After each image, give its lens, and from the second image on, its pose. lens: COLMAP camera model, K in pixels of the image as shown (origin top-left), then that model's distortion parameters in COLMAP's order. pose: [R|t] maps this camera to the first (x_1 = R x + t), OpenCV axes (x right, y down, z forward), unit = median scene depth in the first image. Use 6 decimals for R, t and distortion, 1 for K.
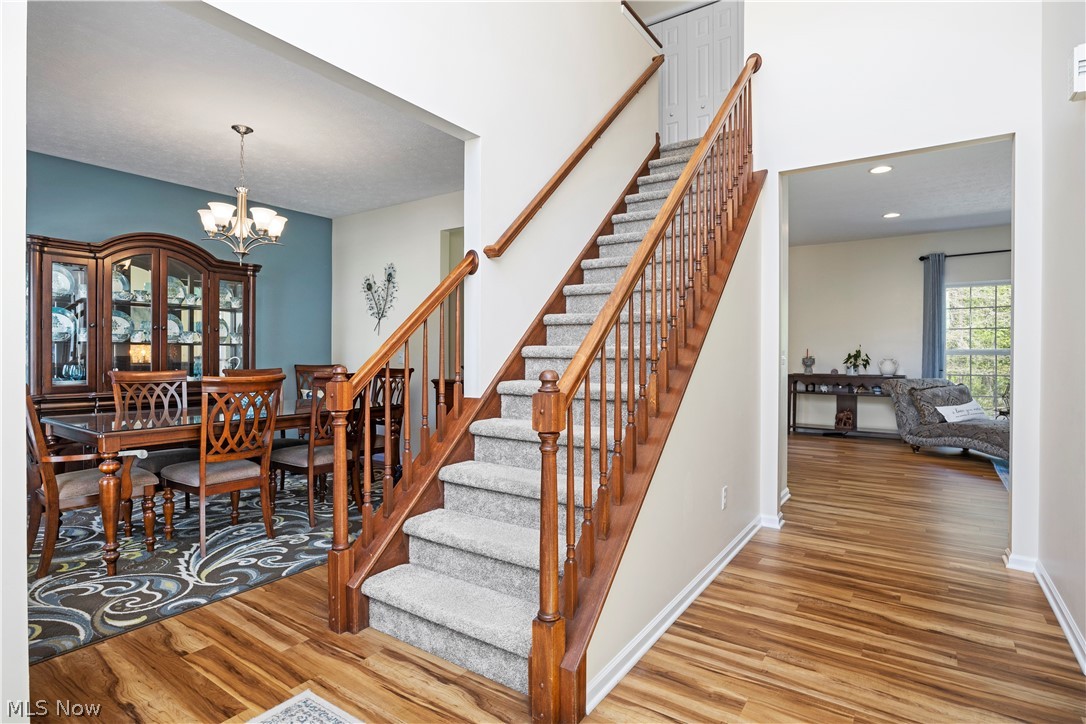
lens RADIAL K [[554.1, 0, 543.0], [0, 554.1, 362.0], [0, 0, 1]] dist [-0.012348, -0.000321]
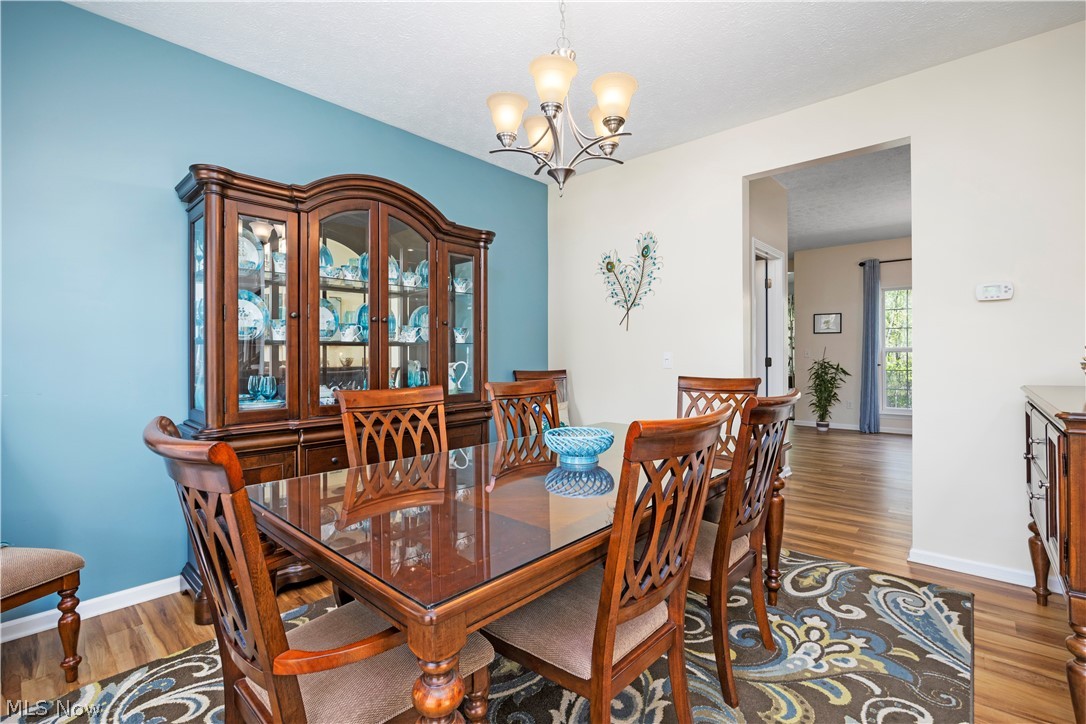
lens RADIAL K [[497.2, 0, 544.1], [0, 497.2, 358.4], [0, 0, 1]] dist [-0.002119, -0.000010]
pose [[0.991682, -0.005808, -0.128584, -0.469925], [0.005192, 0.999973, -0.005127, -0.012407], [0.128610, 0.004417, 0.991685, 0.476264]]
